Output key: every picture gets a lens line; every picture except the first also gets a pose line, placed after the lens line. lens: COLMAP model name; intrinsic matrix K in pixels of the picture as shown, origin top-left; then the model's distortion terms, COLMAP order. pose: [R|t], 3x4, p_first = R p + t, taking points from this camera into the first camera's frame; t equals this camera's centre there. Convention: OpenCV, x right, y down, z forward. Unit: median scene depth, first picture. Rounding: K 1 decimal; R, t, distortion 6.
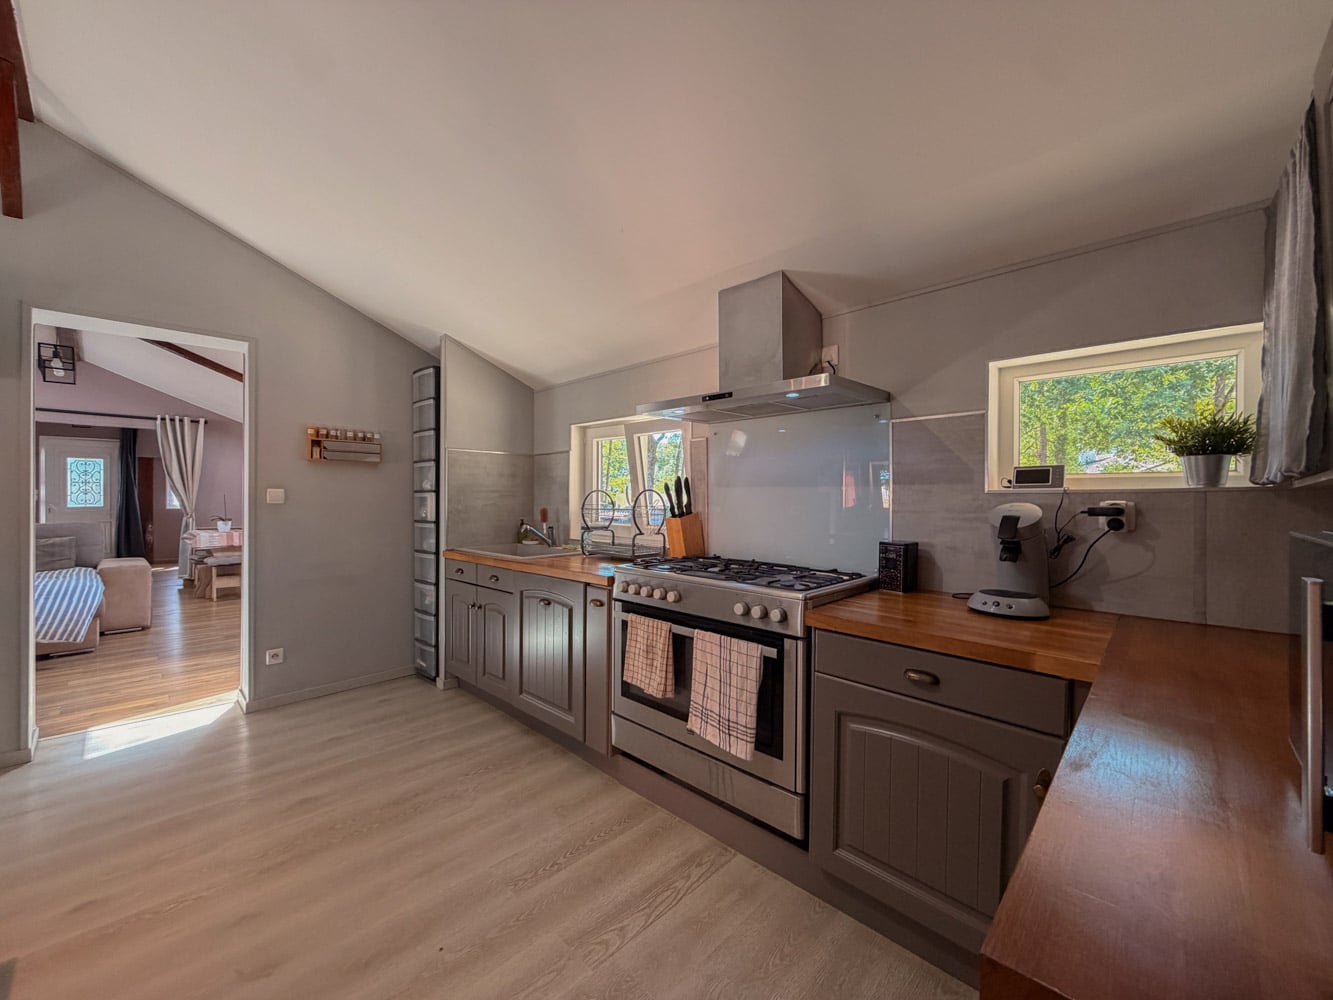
lens RADIAL K [[537.3, 0, 667.5], [0, 537.3, 498.8], [0, 0, 1]] dist [-0.000468, -0.000604]
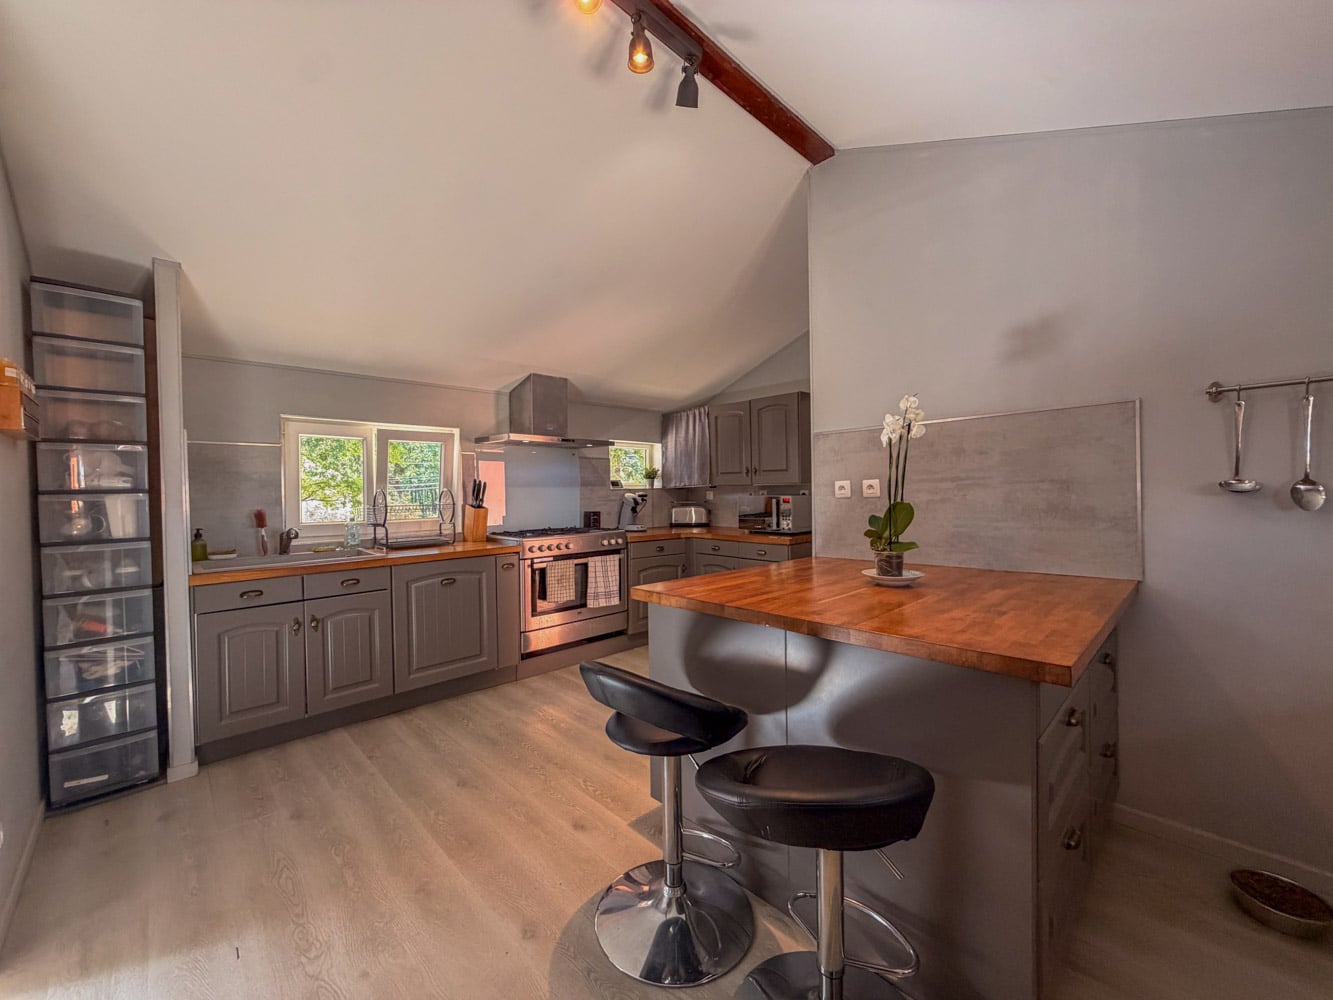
lens RADIAL K [[537.3, 0, 662.6], [0, 537.3, 498.2], [0, 0, 1]] dist [-0.000468, -0.000604]
pose [[0.042432, -0.017746, 0.998942, -1.507267], [0.022859, 0.999598, 0.016787, -0.008046], [-0.998838, 0.022123, 0.042821, 0.480745]]
